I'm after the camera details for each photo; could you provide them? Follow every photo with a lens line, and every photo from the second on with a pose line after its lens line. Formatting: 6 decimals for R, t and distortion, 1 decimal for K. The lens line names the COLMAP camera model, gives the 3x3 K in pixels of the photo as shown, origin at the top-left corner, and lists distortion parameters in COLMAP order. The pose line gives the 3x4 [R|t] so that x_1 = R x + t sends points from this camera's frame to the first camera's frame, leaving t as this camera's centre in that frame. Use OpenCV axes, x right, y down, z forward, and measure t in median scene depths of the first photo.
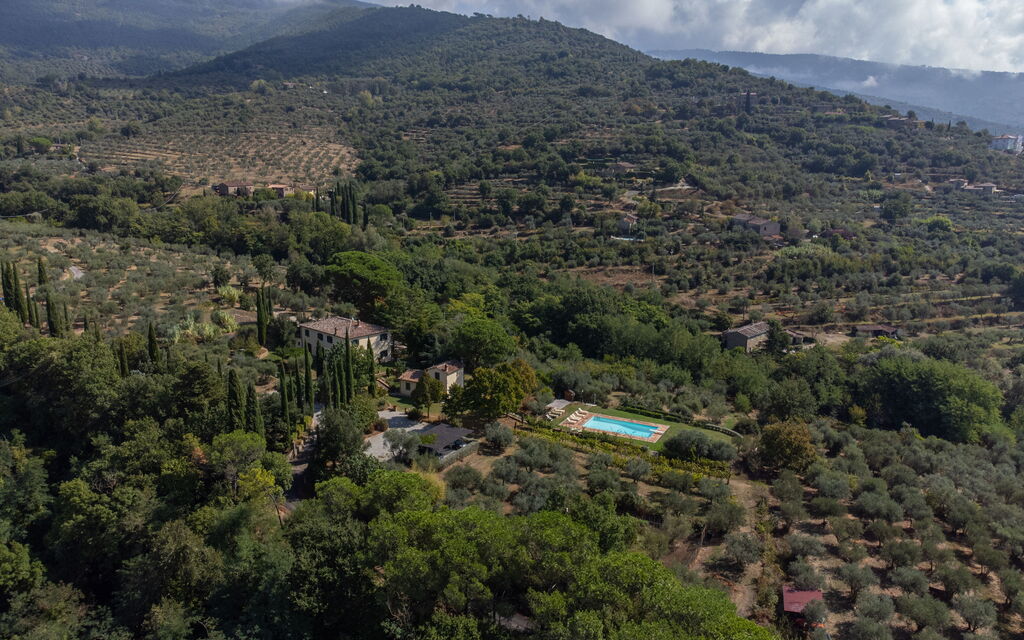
lens RADIAL K [[763.5, 0, 512.9], [0, 763.5, 320.6], [0, 0, 1]] dist [0.016562, 0.003407]
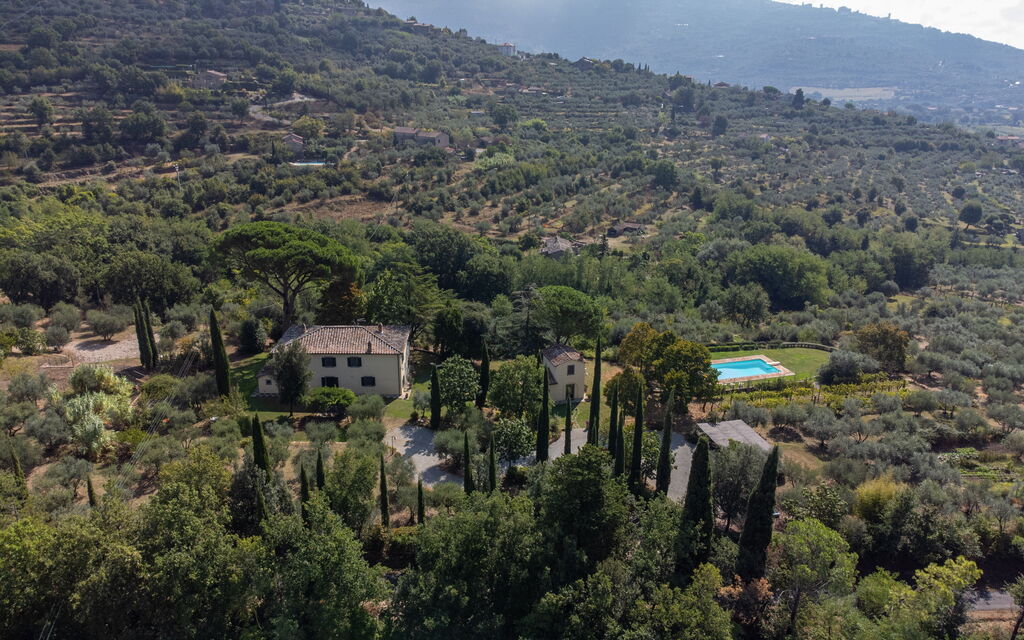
lens RADIAL K [[763.5, 0, 506.7], [0, 763.5, 320.8], [0, 0, 1]] dist [0.016562, 0.003407]
pose [[0.730922, -0.222449, 0.645189, -0.253078], [0.144110, 0.974377, 0.172688, -0.047247], [-0.667072, -0.033243, 0.744251, 0.190446]]
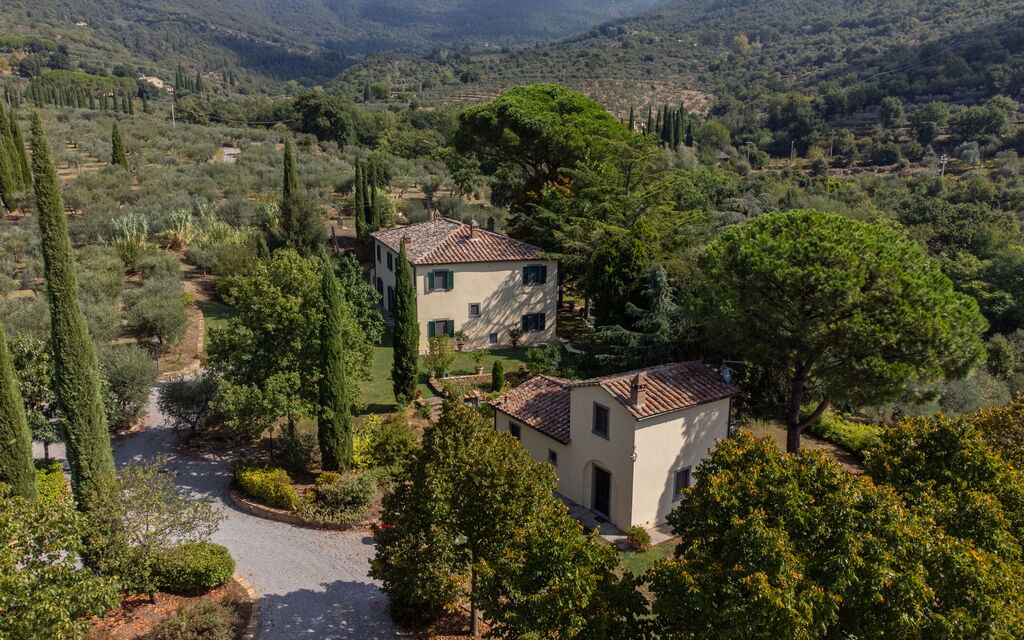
lens RADIAL K [[763.5, 0, 510.0], [0, 763.5, 319.3], [0, 0, 1]] dist [0.016562, 0.003407]
pose [[0.884335, 0.103254, -0.455291, -0.007680], [-0.100450, 0.994477, 0.030423, 0.014862], [0.455917, 0.018830, 0.889823, 0.313102]]
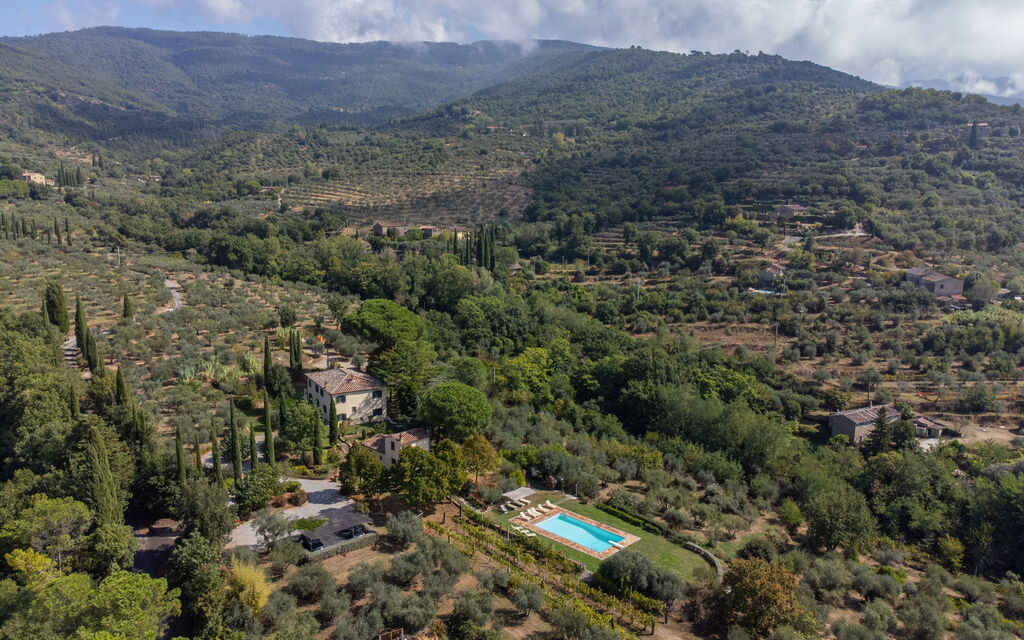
lens RADIAL K [[763.5, 0, 512.5], [0, 763.5, 318.5], [0, 0, 1]] dist [0.016562, 0.003407]
pose [[0.955153, 0.048564, -0.292103, 0.116727], [-0.063722, 0.997058, -0.042598, -0.018907], [0.289174, 0.059301, 0.955438, 0.071736]]
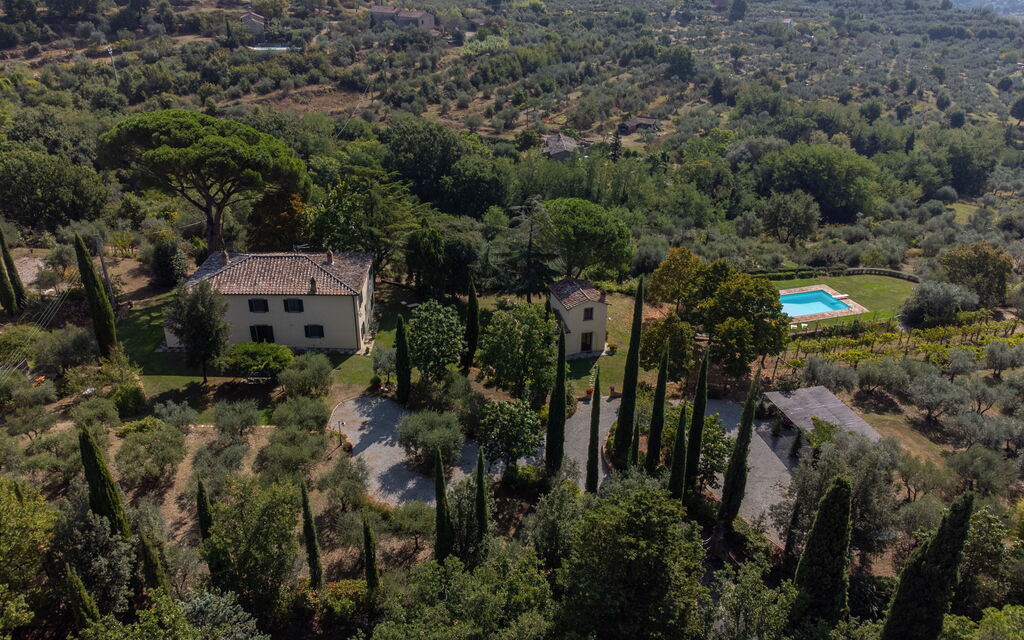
lens RADIAL K [[763.5, 0, 510.4], [0, 763.5, 315.2], [0, 0, 1]] dist [0.016562, 0.003407]
pose [[0.722531, -0.299395, 0.623146, -0.199705], [0.142511, 0.946505, 0.289516, -0.040347], [-0.676491, -0.120379, 0.726546, 0.251088]]
